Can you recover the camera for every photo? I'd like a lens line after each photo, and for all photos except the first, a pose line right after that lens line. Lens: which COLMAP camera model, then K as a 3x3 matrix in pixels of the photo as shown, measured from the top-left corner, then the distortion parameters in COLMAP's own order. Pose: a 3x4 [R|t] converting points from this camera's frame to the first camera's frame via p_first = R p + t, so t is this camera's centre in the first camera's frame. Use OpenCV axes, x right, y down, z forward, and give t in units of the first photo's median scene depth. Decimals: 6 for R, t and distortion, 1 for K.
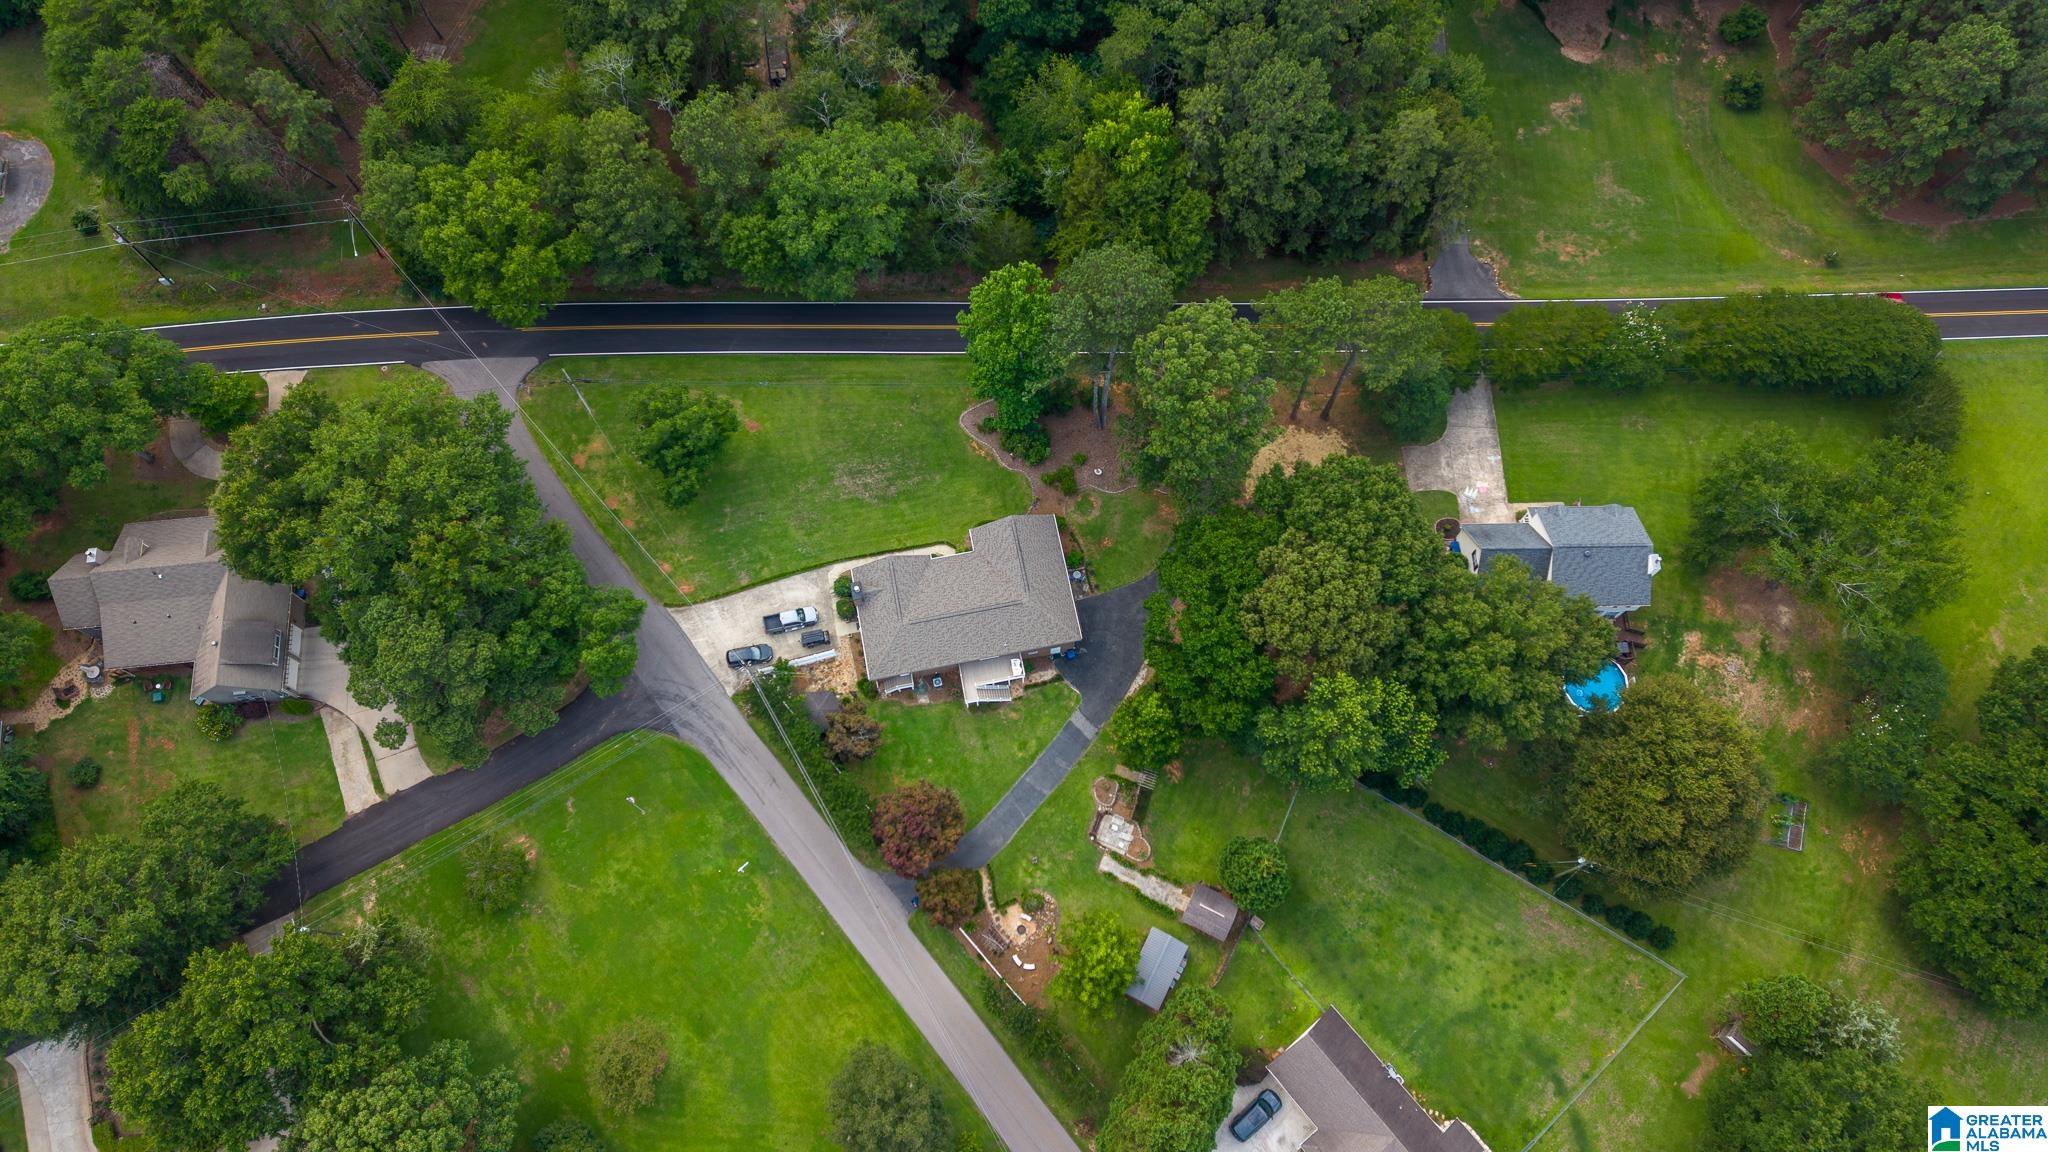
lens RADIAL K [[1425.3, 0, 1032.9], [0, 1425.3, 574.3], [0, 0, 1]] dist [0.097706, -0.111411]
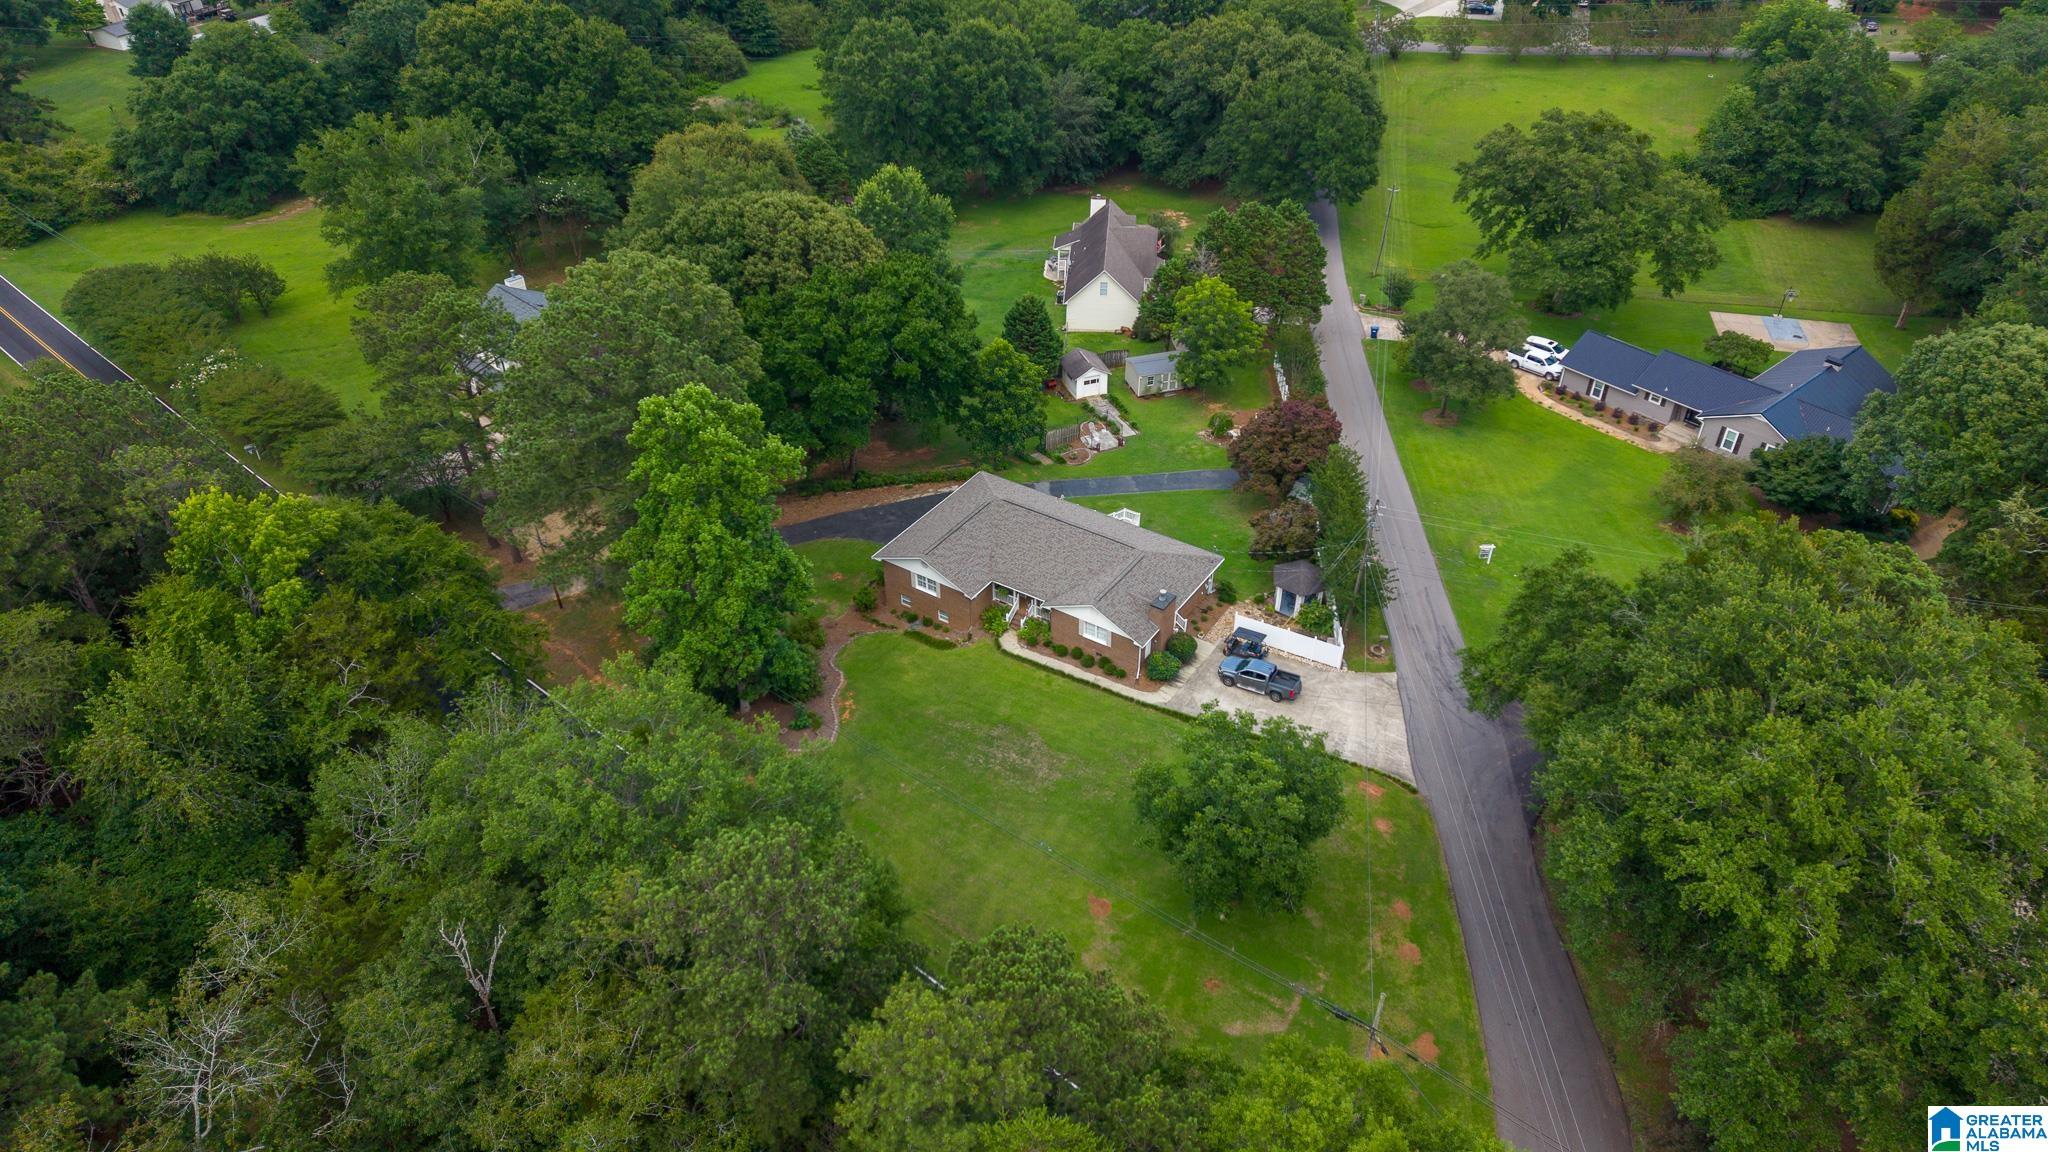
lens RADIAL K [[1378.3, 0, 1023.0], [0, 1378.3, 582.6], [0, 0, 1]] dist [0.043127, -0.021479]
pose [[-0.715331, -0.415322, 0.561969, -0.441619], [0.653190, -0.111673, 0.748914, -0.522057], [-0.248283, 0.902794, 0.351167, 0.788798]]
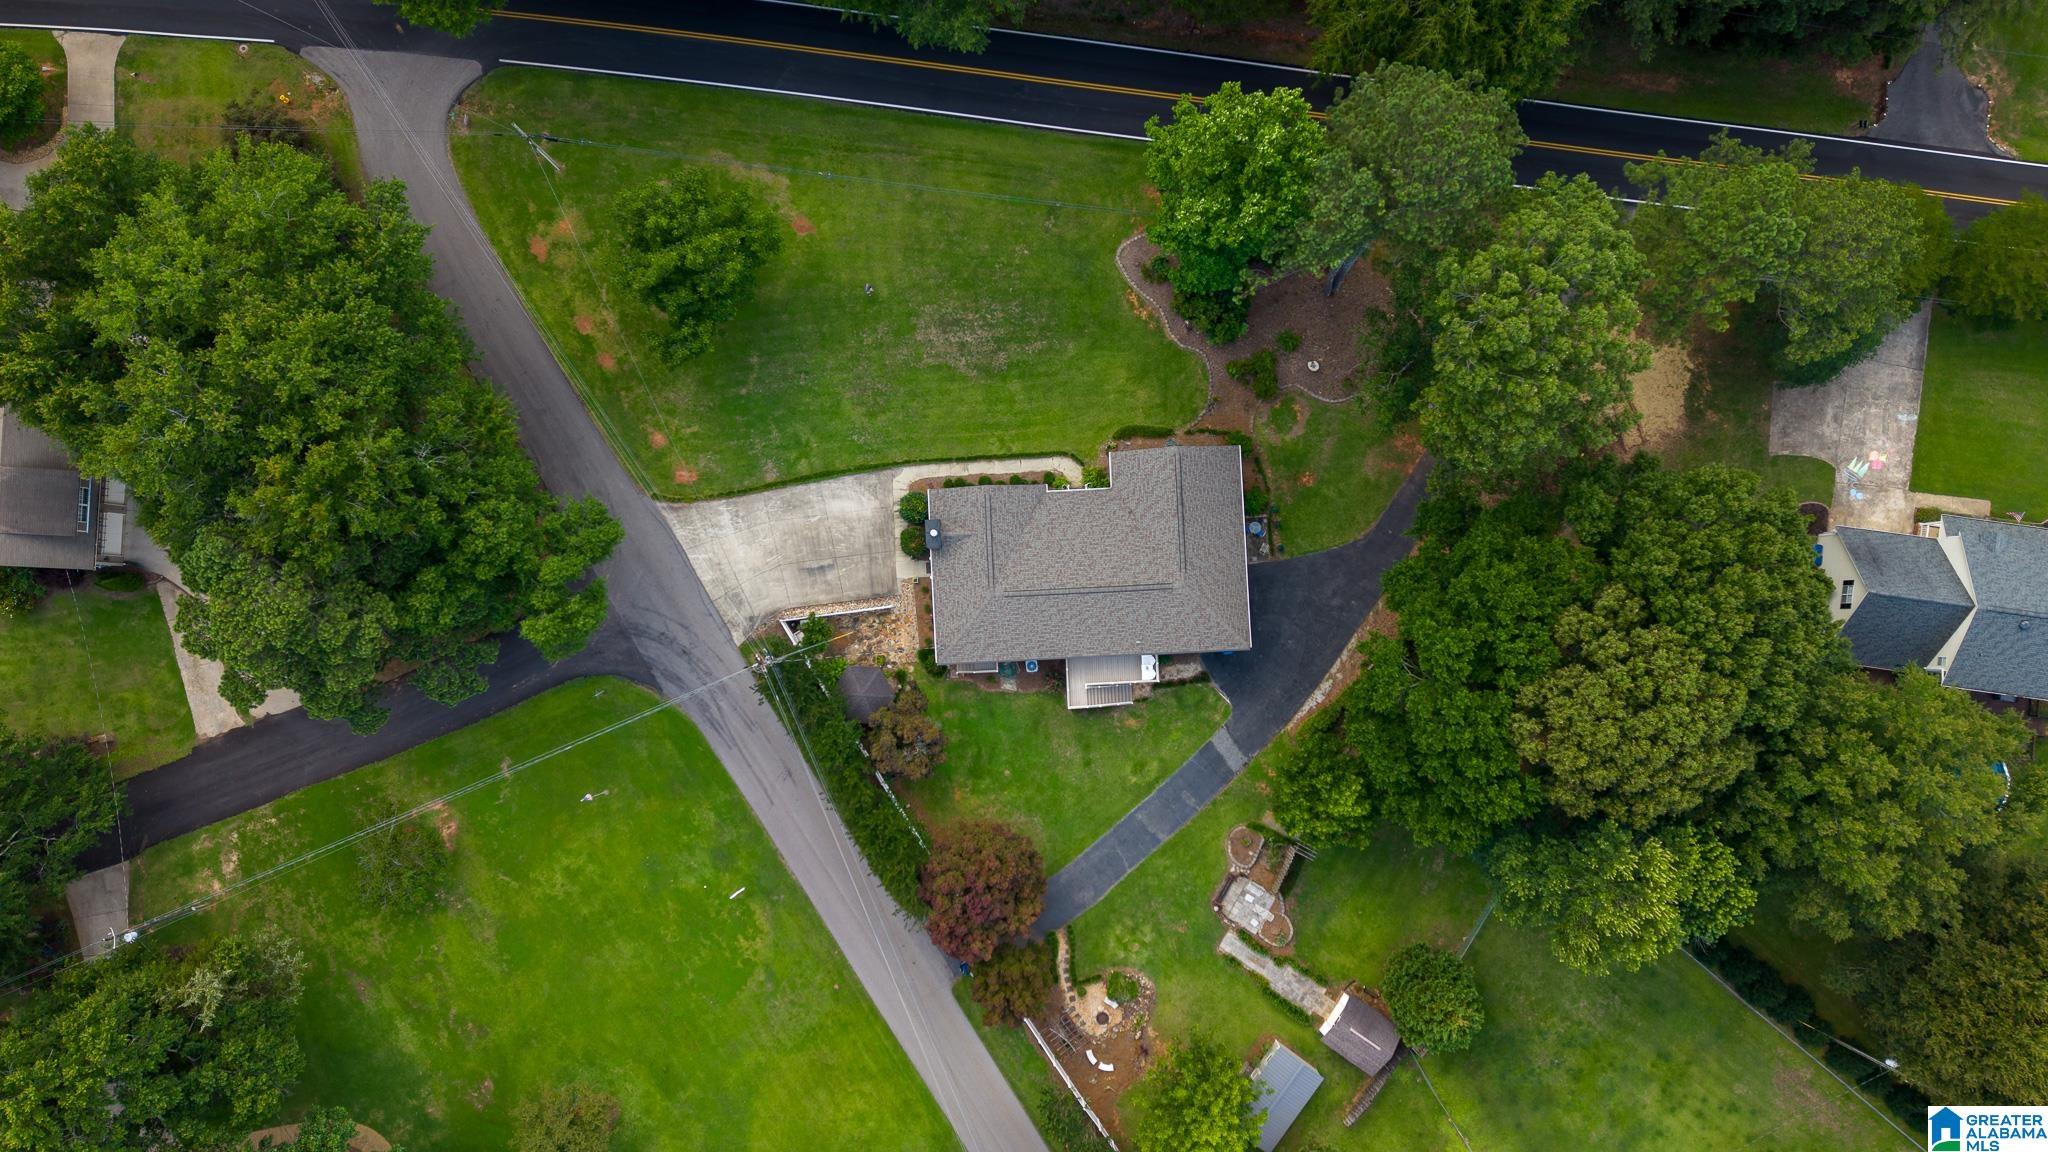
lens RADIAL K [[1553.3, 0, 1033.4], [0, 1553.3, 579.6], [0, 0, 1]] dist [0.085051, -0.089129]
pose [[0.989520, 0.144380, 0.002263, -0.075947], [-0.136983, 0.933636, 0.330998, -0.220396], [0.045677, -0.327839, 0.943629, 0.303665]]
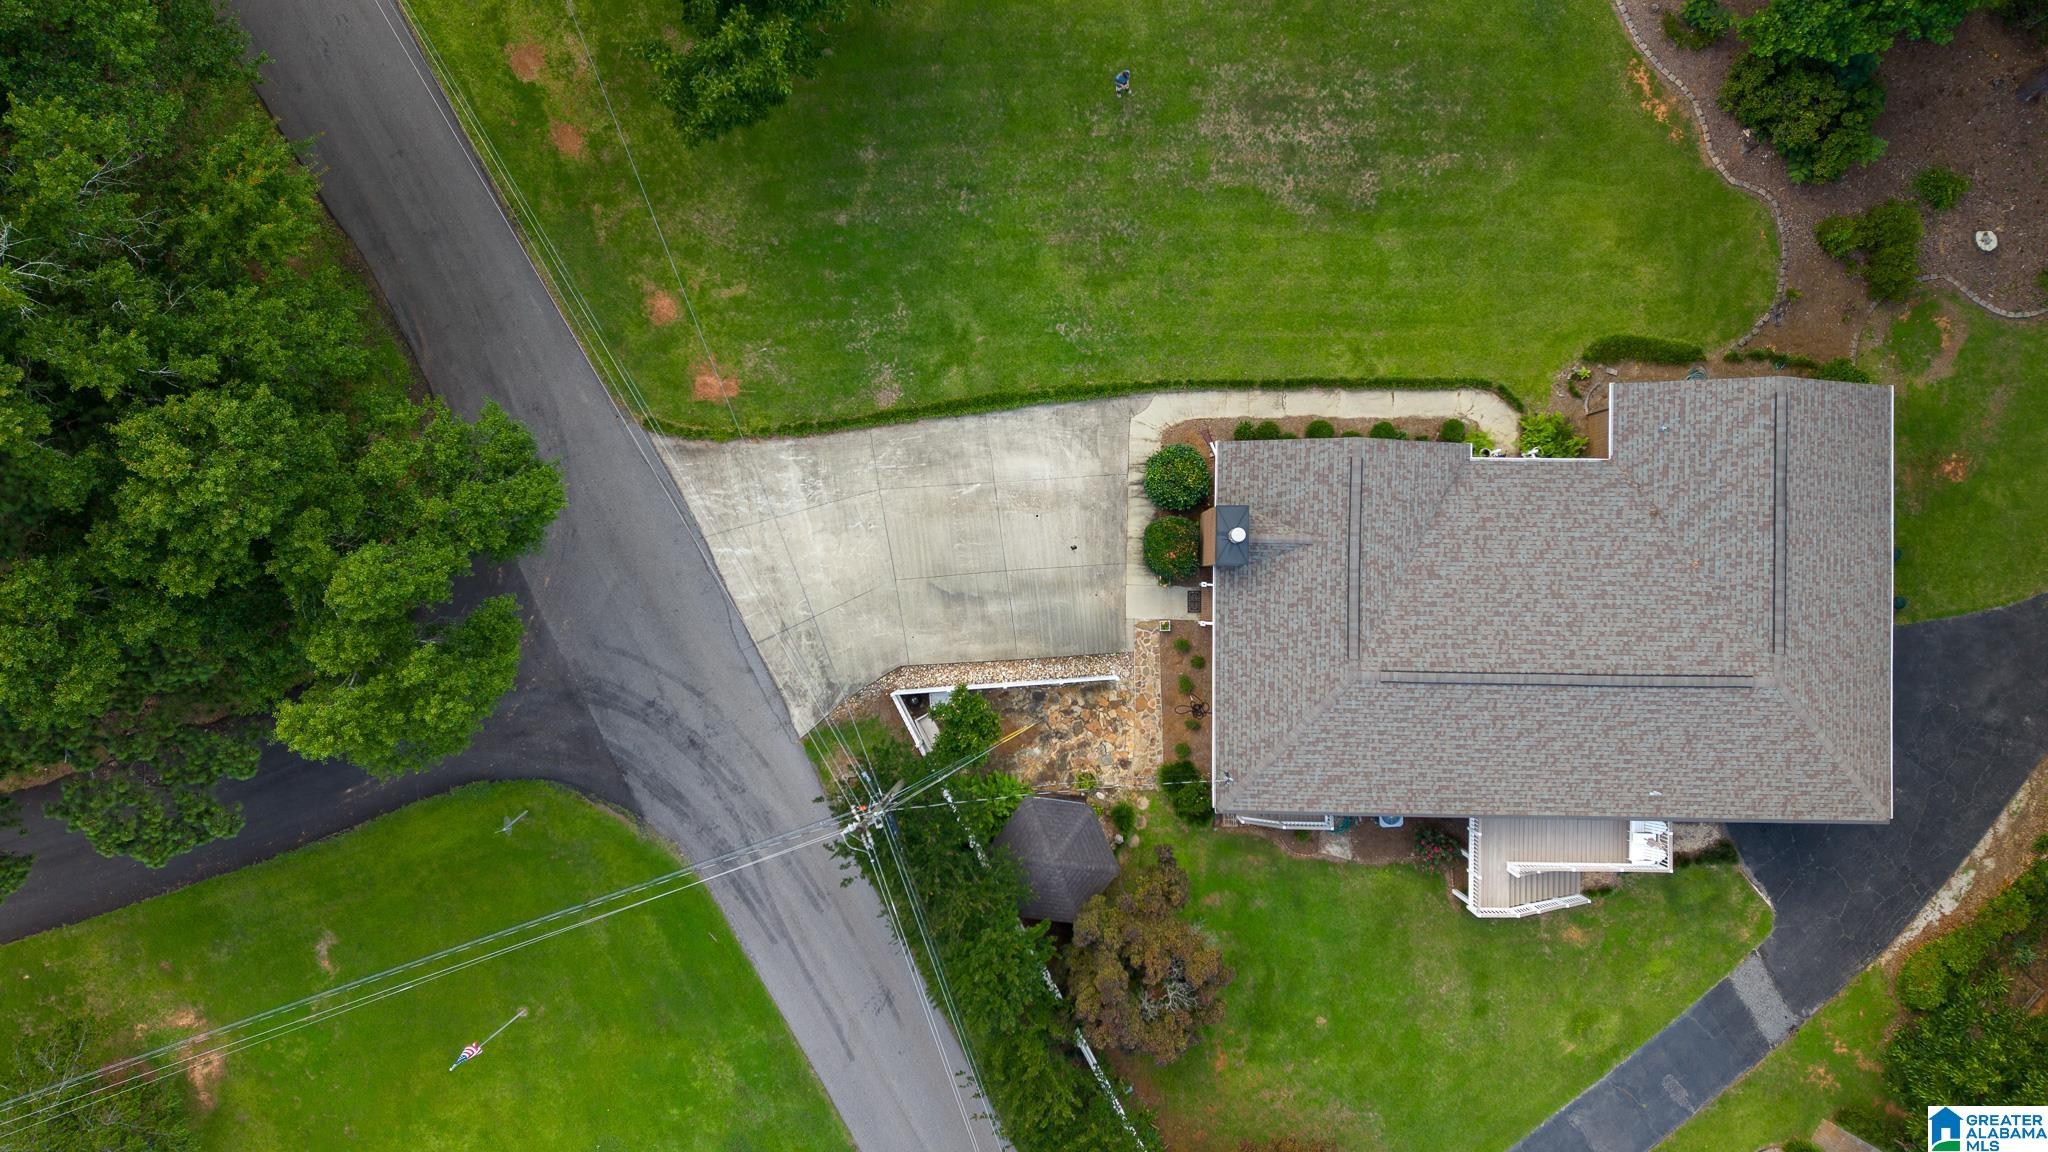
lens RADIAL K [[1339.5, 0, 997.8], [0, 1339.5, 576.0], [0, 0, 1]] dist [0.068098, -0.088481]
pose [[0.978784, 0.204371, -0.014635, -0.170266], [-0.185973, 0.916105, 0.355198, -0.076104], [0.085999, -0.344941, 0.934676, 0.724627]]
